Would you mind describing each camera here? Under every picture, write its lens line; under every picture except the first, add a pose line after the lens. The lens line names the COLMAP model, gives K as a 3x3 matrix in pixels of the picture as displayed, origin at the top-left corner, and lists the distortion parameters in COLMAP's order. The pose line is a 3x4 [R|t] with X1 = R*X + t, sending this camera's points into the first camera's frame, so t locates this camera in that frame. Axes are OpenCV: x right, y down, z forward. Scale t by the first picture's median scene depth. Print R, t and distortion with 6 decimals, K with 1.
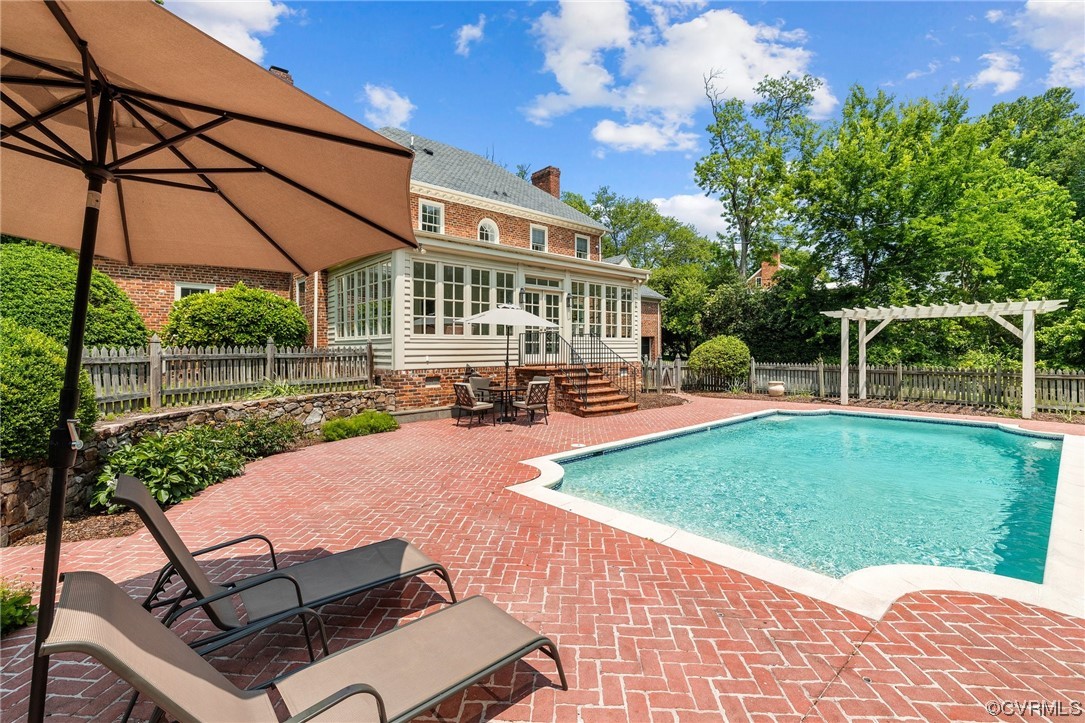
lens RADIAL K [[476.0, 0, 540.5], [0, 476.0, 355.3], [0, 0, 1]] dist [0.000846, 0.000076]
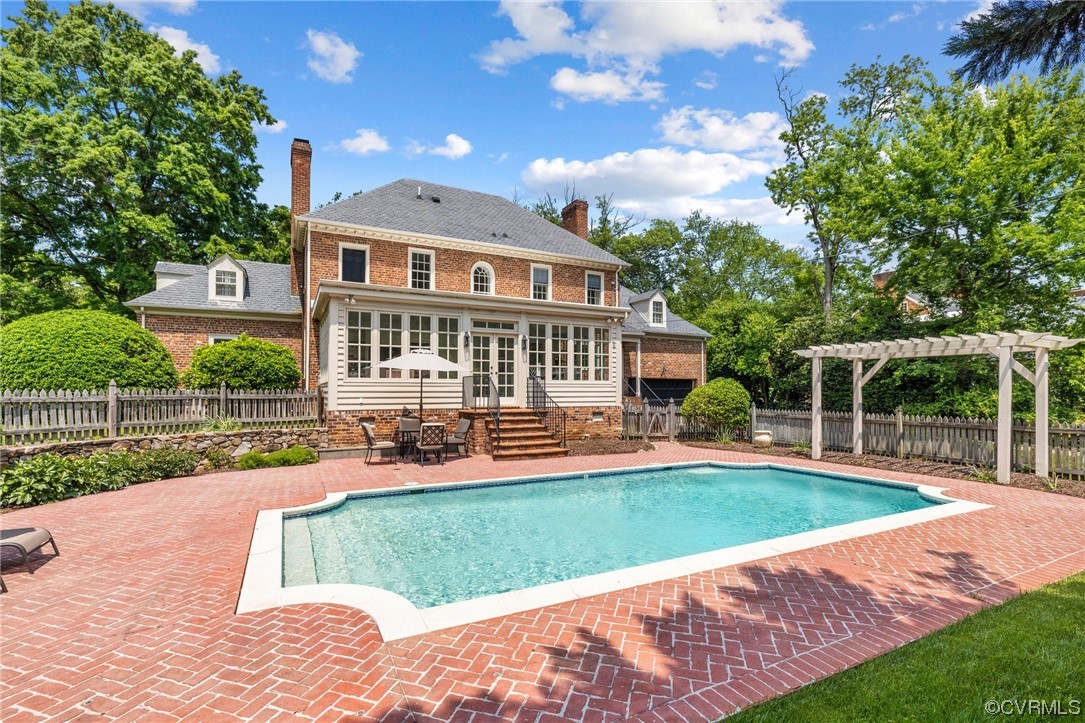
lens RADIAL K [[514.8, 0, 543.5], [0, 514.8, 400.0], [0, 0, 1]] dist [-0.006529, -0.000067]
pose [[0.966054, 0.008158, -0.258210, 0.405322], [-0.007503, 0.999966, 0.003525, -0.001471], [0.258230, -0.001468, 0.966082, -0.016410]]
